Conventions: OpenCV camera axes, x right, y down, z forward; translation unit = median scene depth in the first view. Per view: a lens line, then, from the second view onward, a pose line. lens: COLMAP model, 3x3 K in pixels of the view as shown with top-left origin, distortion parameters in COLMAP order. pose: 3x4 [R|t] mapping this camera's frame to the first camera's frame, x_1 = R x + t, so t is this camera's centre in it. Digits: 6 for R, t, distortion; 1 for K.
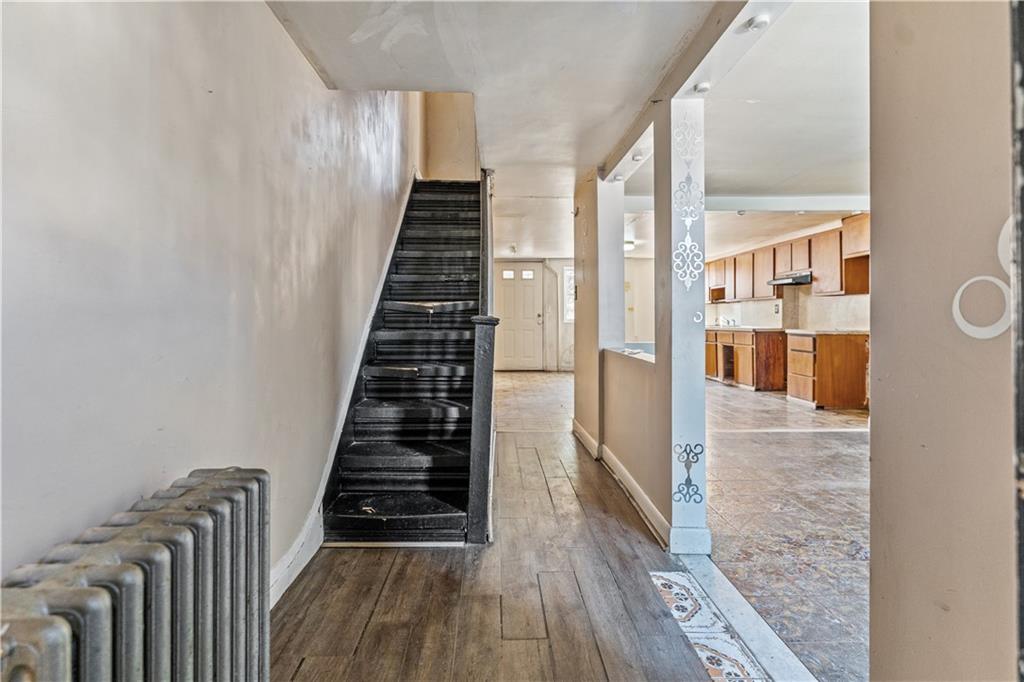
lens RADIAL K [[488.4, 0, 507.5], [0, 488.4, 313.4], [0, 0, 1]] dist [-0.001188, -0.000095]
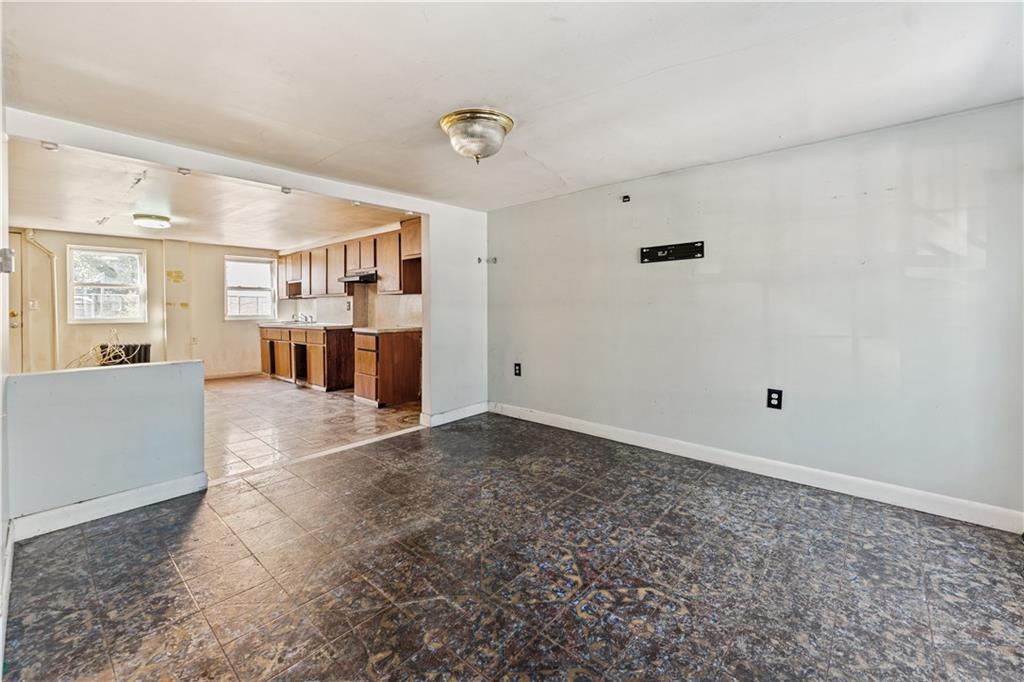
lens RADIAL K [[418.8, 0, 511.8], [0, 418.8, 308.4], [0, 0, 1]] dist [-0.000742, -0.000129]
pose [[0.675194, -0.007899, 0.737598, 0.159718], [0.000113, 0.999944, 0.010604, -0.014920], [-0.737640, -0.007077, 0.675157, 0.189339]]
